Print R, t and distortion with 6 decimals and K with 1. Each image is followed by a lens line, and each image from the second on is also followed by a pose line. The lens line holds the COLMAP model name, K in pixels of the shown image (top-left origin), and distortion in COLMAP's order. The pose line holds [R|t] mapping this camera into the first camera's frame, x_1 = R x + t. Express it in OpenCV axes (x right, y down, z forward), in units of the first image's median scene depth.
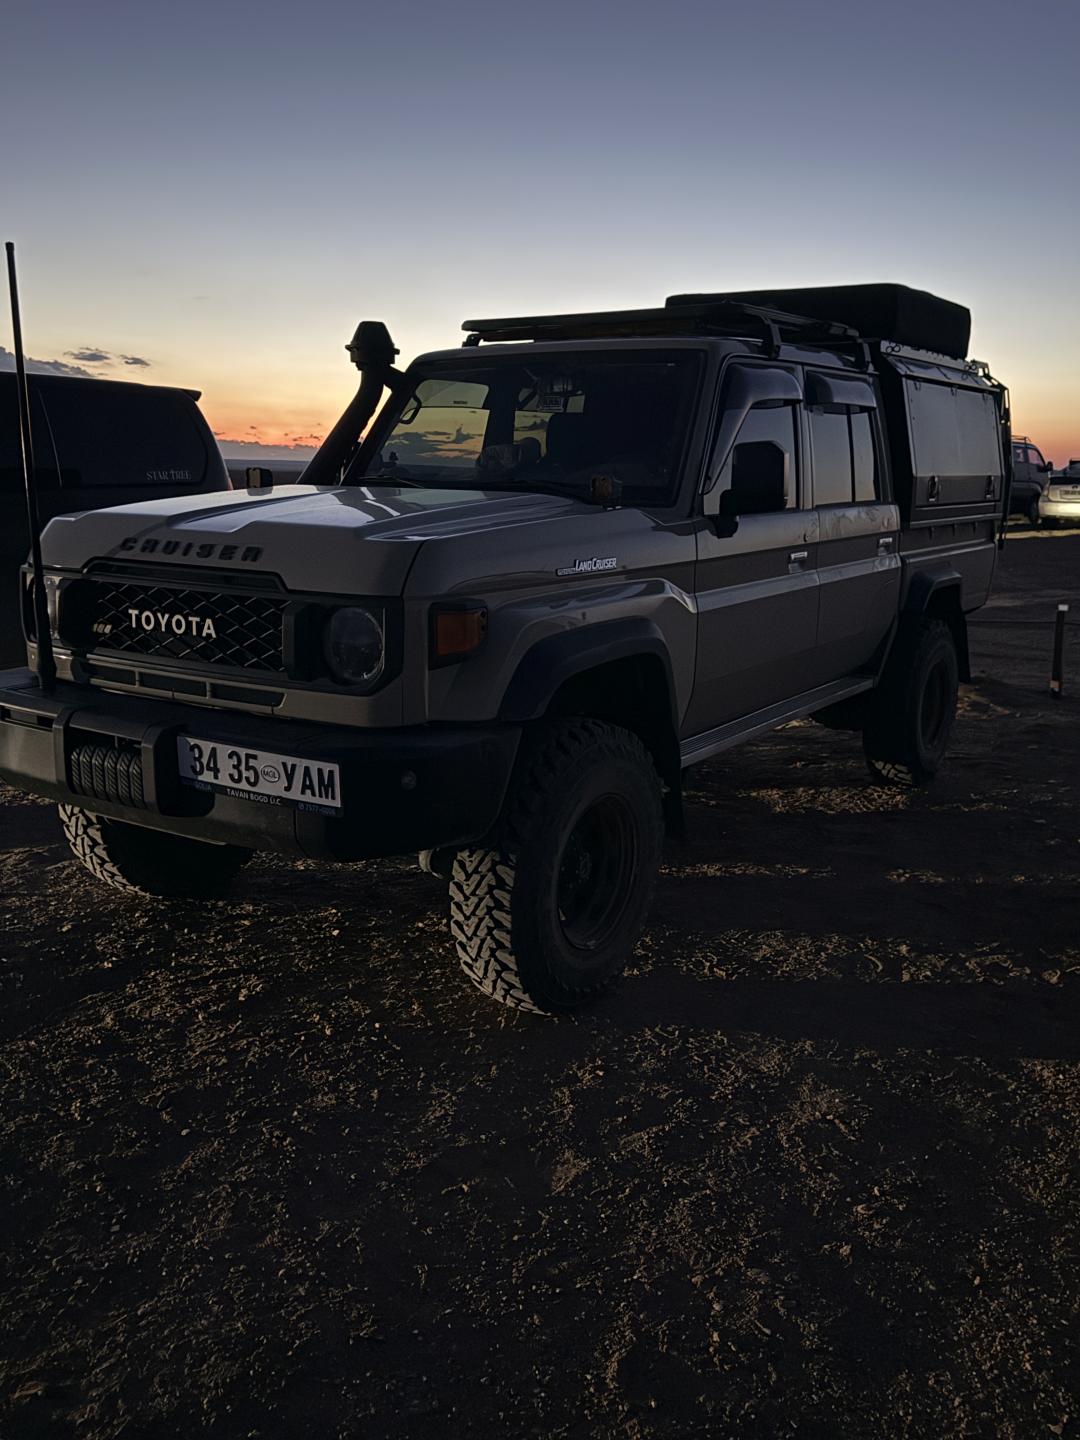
lens RADIAL K [[1239.9, 0, 540.0], [0, 1239.9, 720.0], [0, 0, 1]] dist [0.014080, 0.002092]
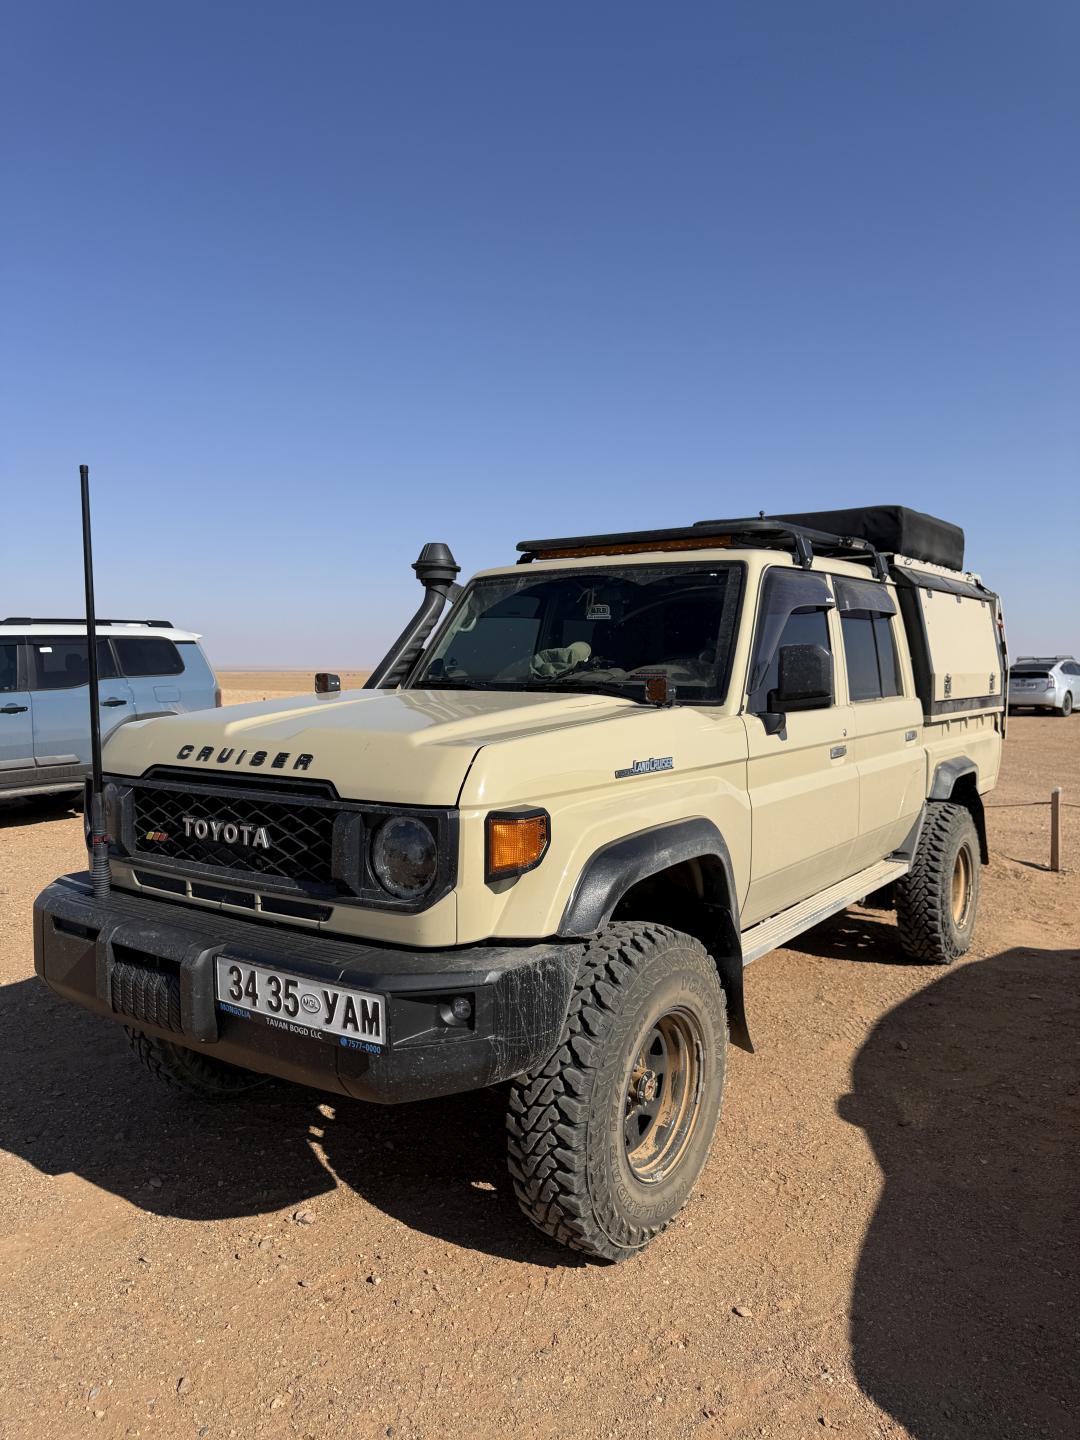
lens RADIAL K [[1022.3, 0, 540.0], [0, 1022.3, 720.0], [0, 0, 1]] dist [0.258792, 0.000227]
pose [[0.999068, -0.013209, -0.041098, -0.012365], [0.006656, 0.987788, -0.155664, -0.035595], [0.042652, 0.155245, 0.986955, 0.183943]]
